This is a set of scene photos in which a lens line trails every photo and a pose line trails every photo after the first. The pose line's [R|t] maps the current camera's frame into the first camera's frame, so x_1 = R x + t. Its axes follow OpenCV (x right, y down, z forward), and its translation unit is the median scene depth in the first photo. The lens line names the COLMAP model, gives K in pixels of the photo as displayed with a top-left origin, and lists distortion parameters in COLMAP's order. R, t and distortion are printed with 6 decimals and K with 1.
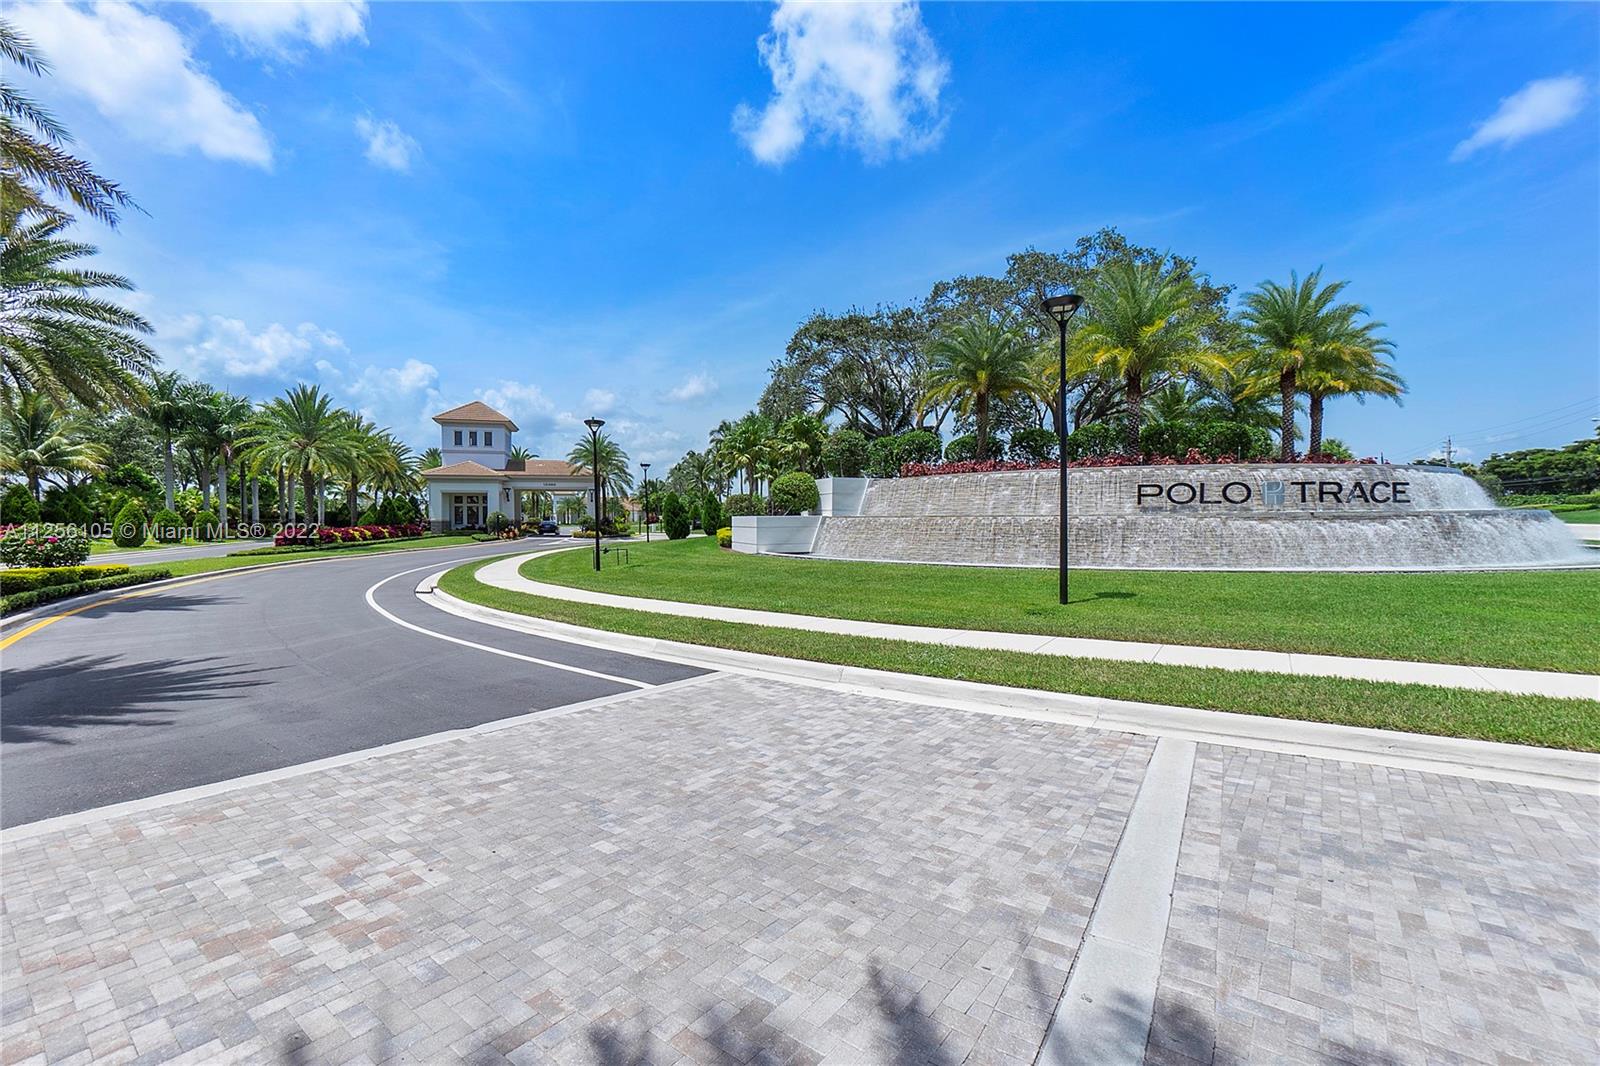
lens RADIAL K [[691.8, 0, 799.0], [0, 691.8, 531.5], [0, 0, 1]] dist [-0.004367, -0.000681]
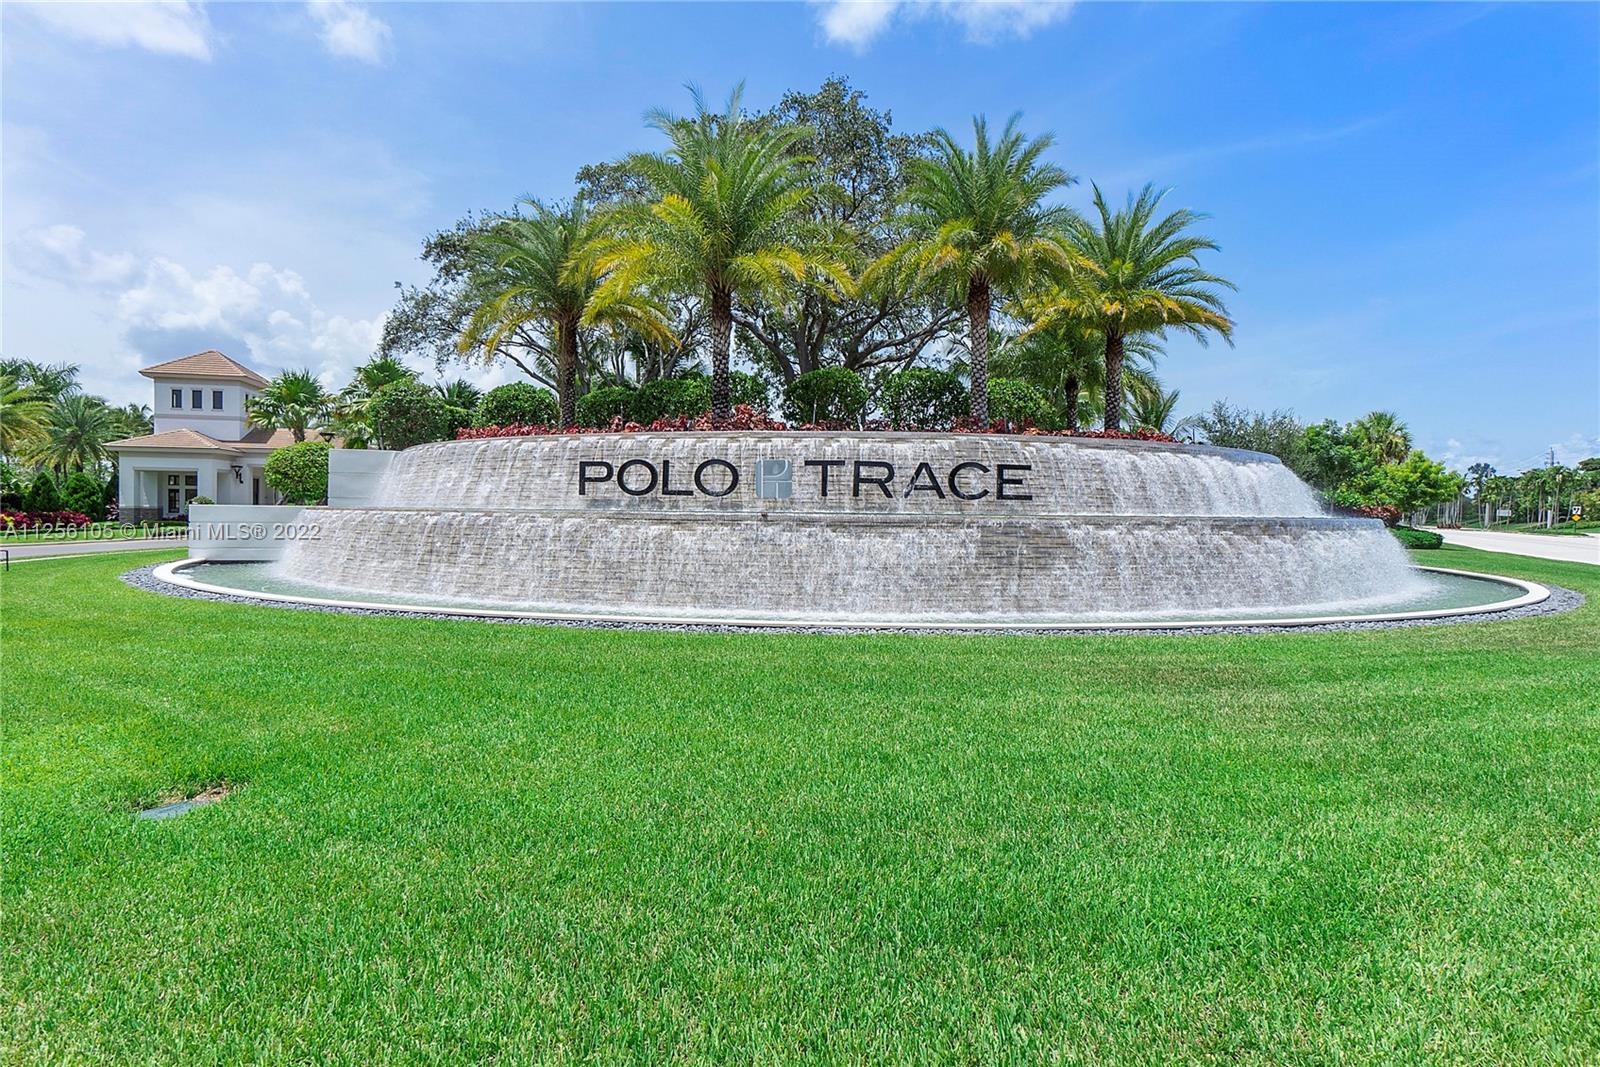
lens RADIAL K [[923.6, 0, 800.5], [0, 923.6, 530.8], [0, 0, 1]] dist [-0.028032, -0.001121]
pose [[0.992861, 0.025029, -0.116624, 0.774770], [-0.025667, 0.999663, -0.003971, -0.009607], [0.116485, 0.006936, 0.993168, 0.228411]]
